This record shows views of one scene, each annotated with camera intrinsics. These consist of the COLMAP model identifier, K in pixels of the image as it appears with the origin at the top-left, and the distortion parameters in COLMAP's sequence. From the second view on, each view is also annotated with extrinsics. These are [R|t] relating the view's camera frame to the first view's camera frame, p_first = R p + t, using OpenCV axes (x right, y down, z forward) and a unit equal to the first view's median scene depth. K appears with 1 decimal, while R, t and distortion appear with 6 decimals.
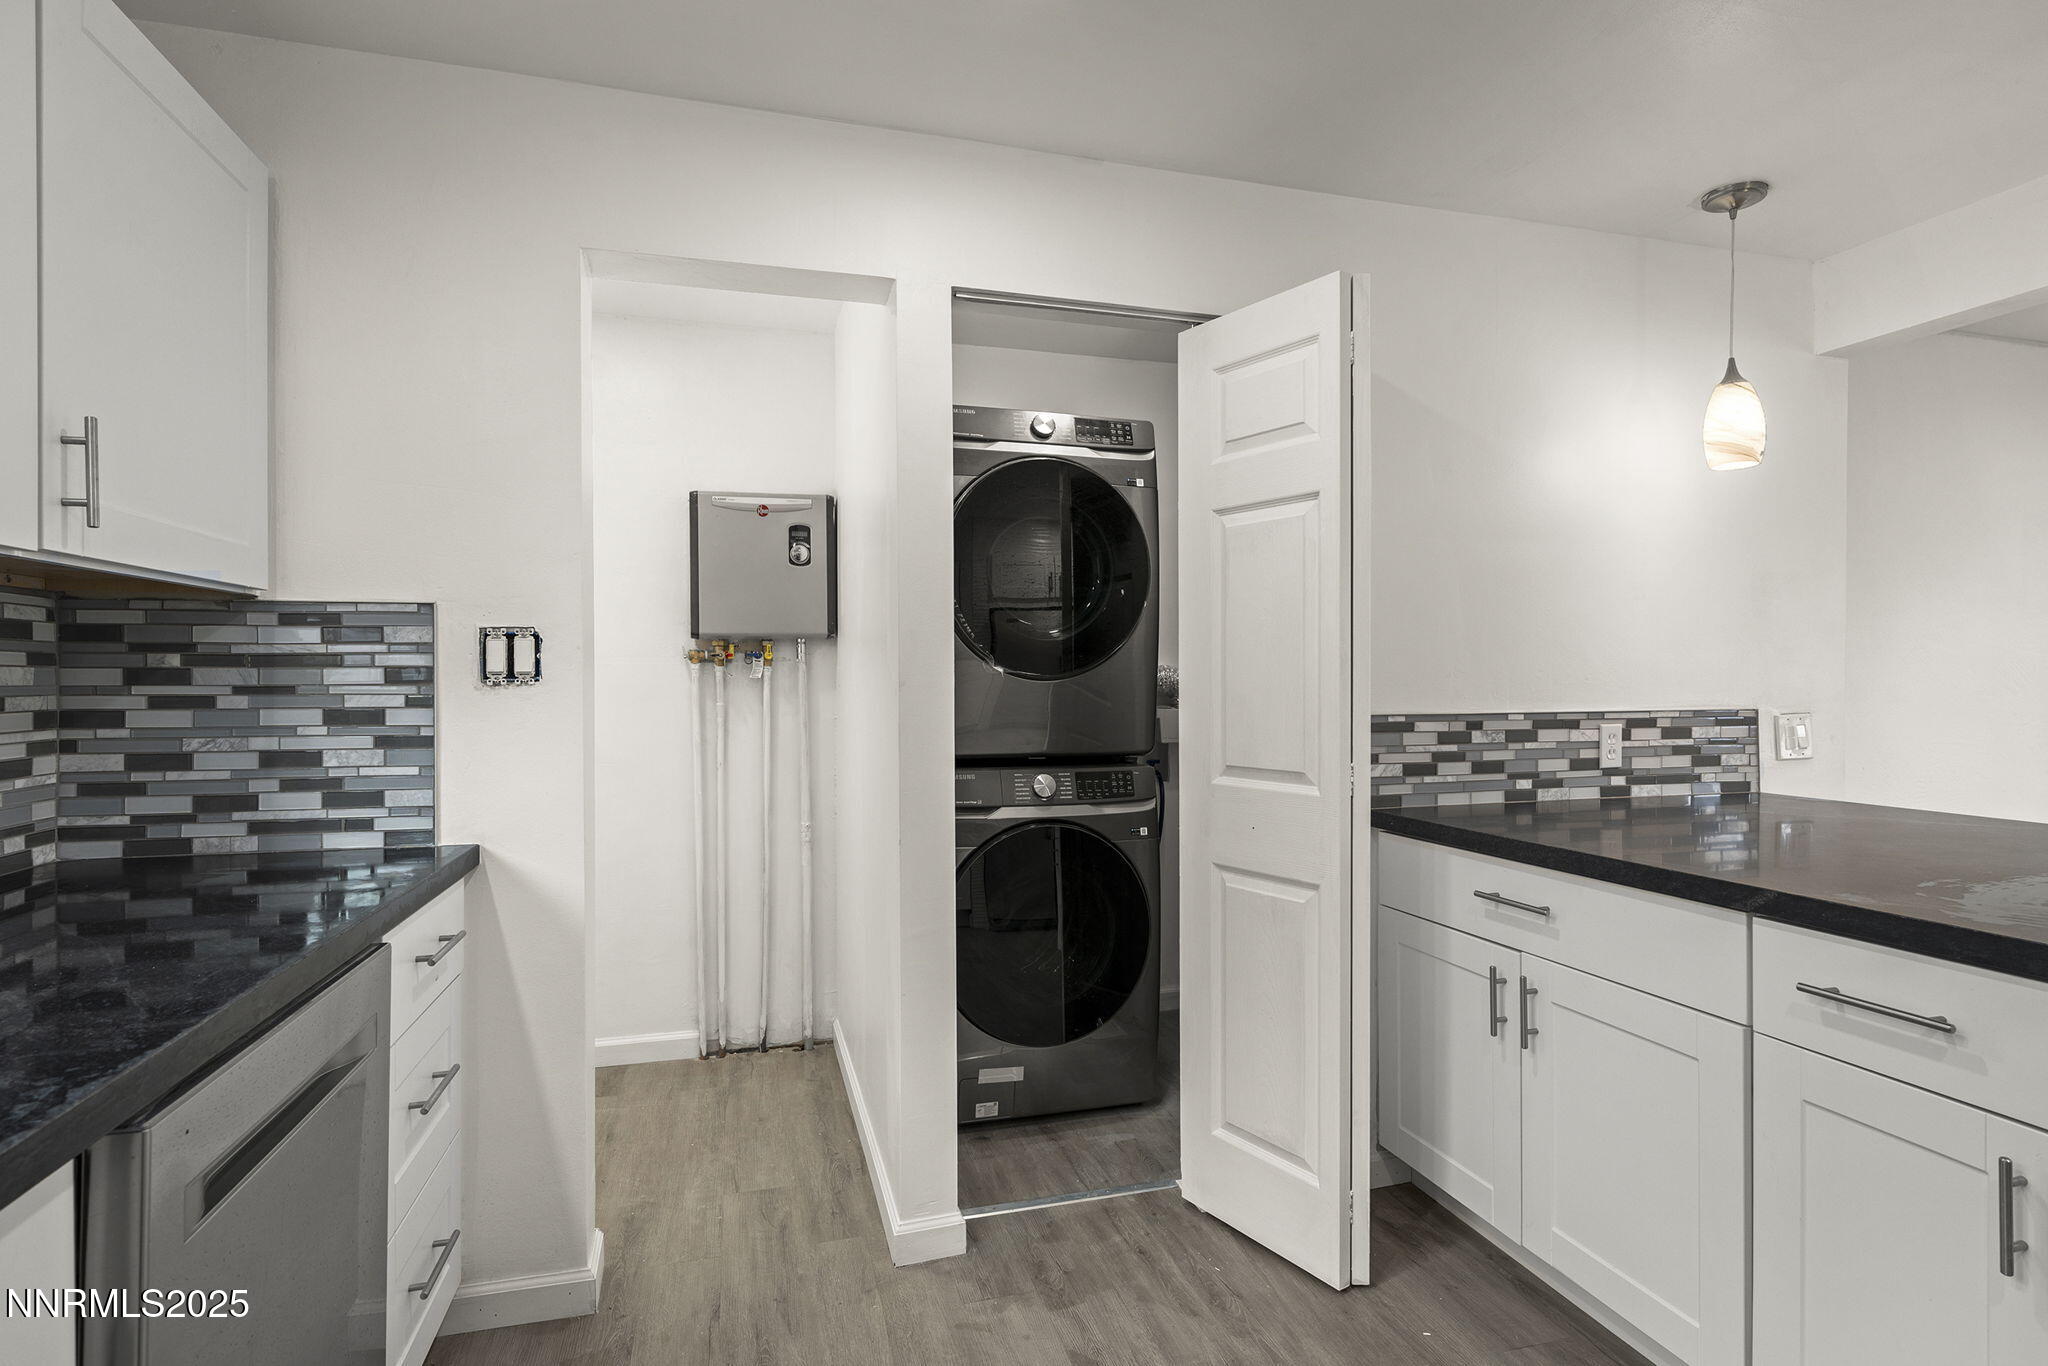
lens RADIAL K [[991.0, 0, 1028.1], [0, 991.0, 679.8], [0, 0, 1]] dist [-0.005108, 0.000963]
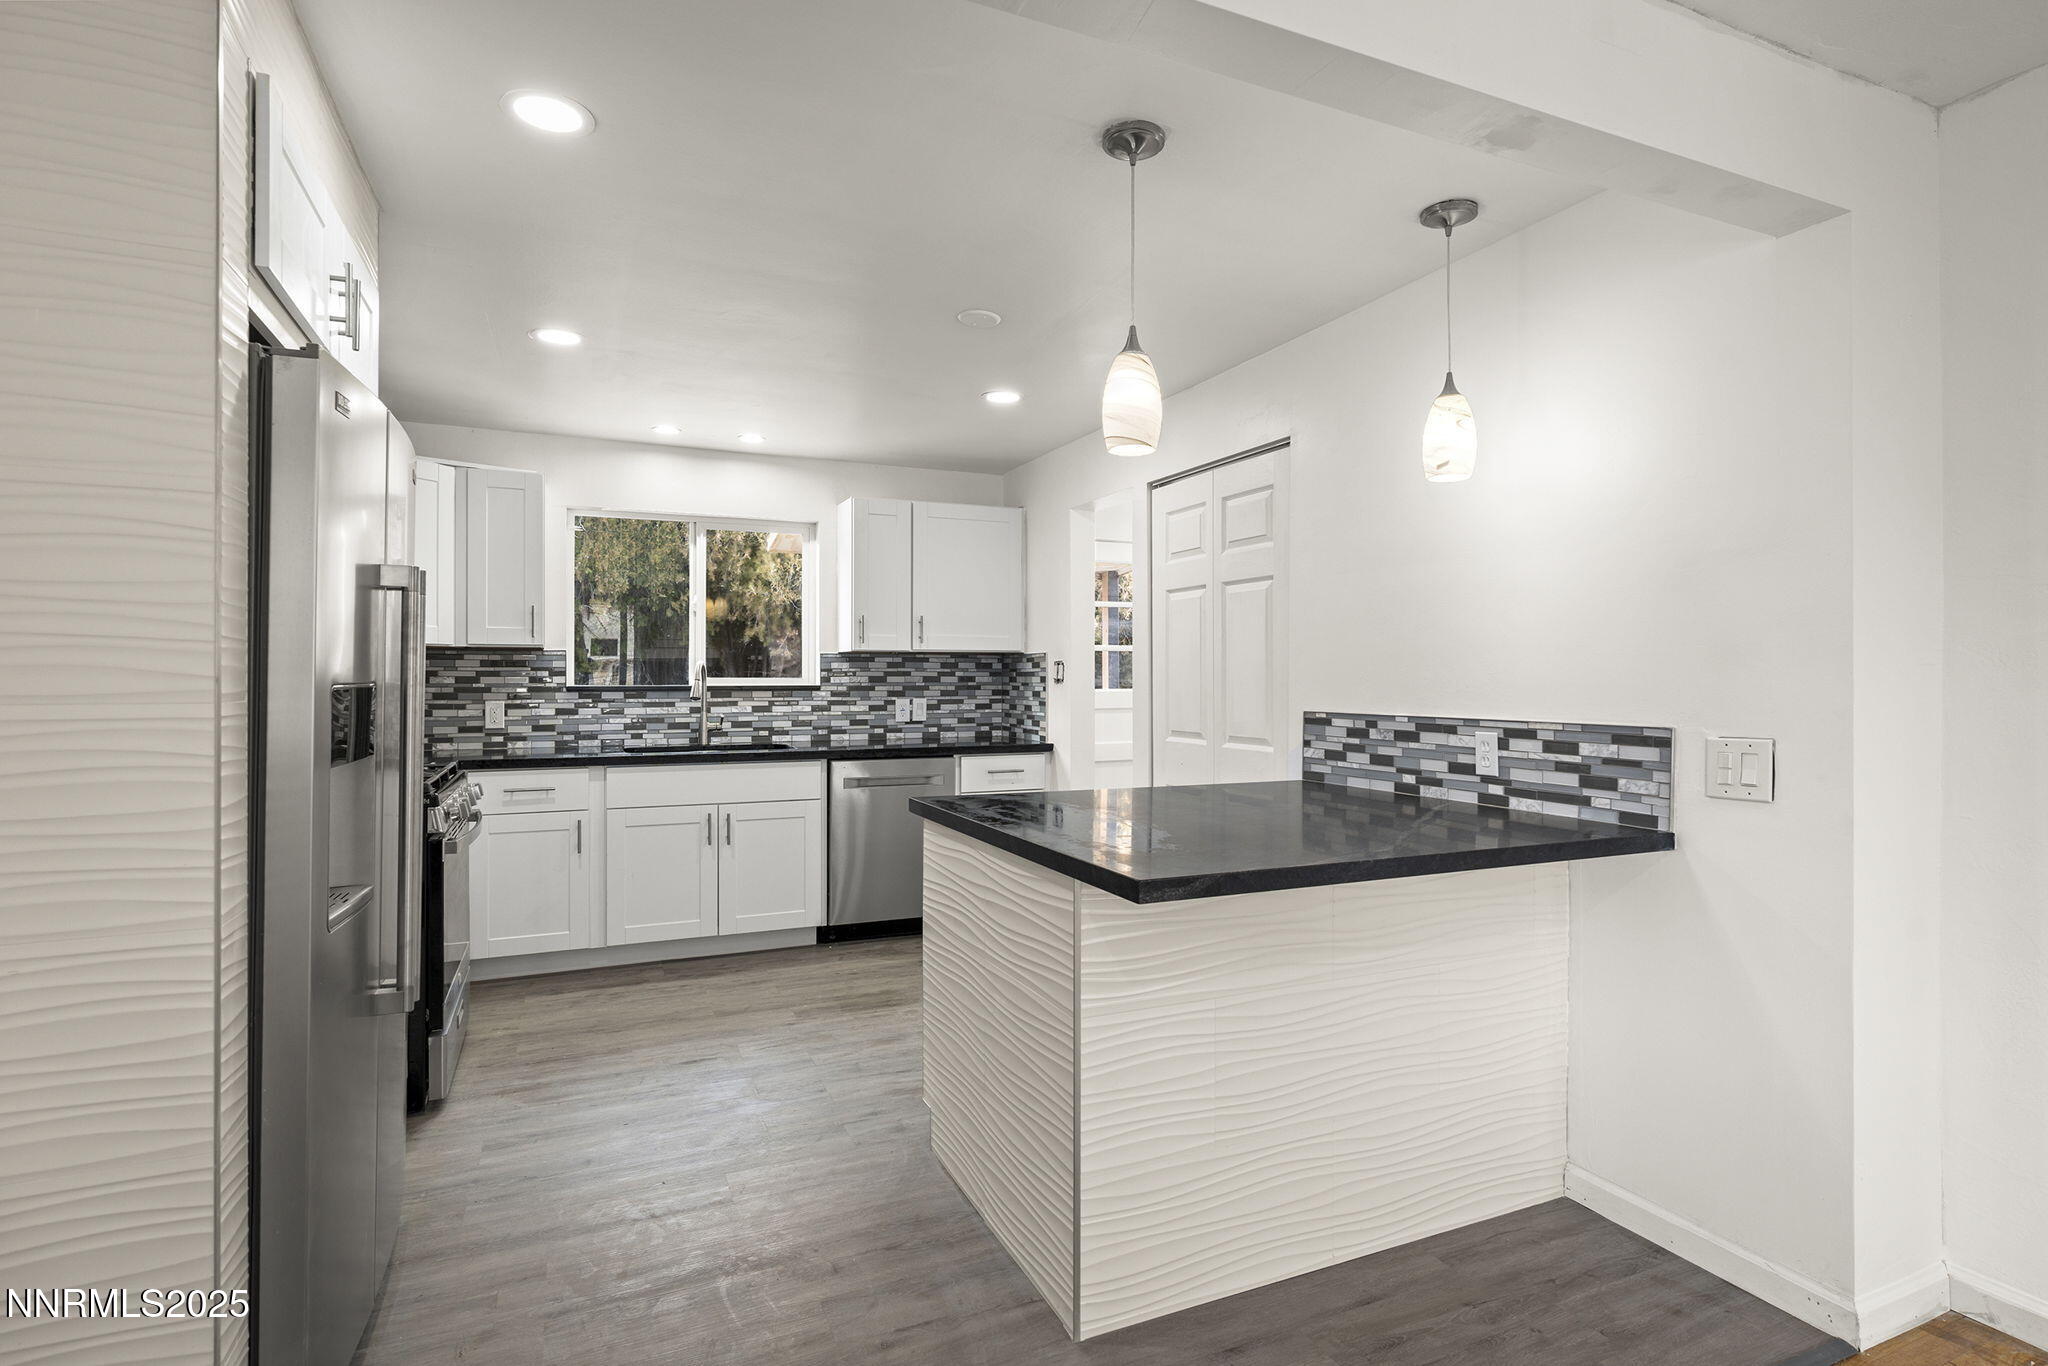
lens RADIAL K [[991.0, 0, 1028.1], [0, 991.0, 679.8], [0, 0, 1]] dist [-0.005108, 0.000963]
pose [[0.155882, 0.002848, -0.987772, 1.535370], [-0.009816, 0.999951, 0.001334, -0.005471], [0.987727, 0.009488, 0.155903, 0.384398]]
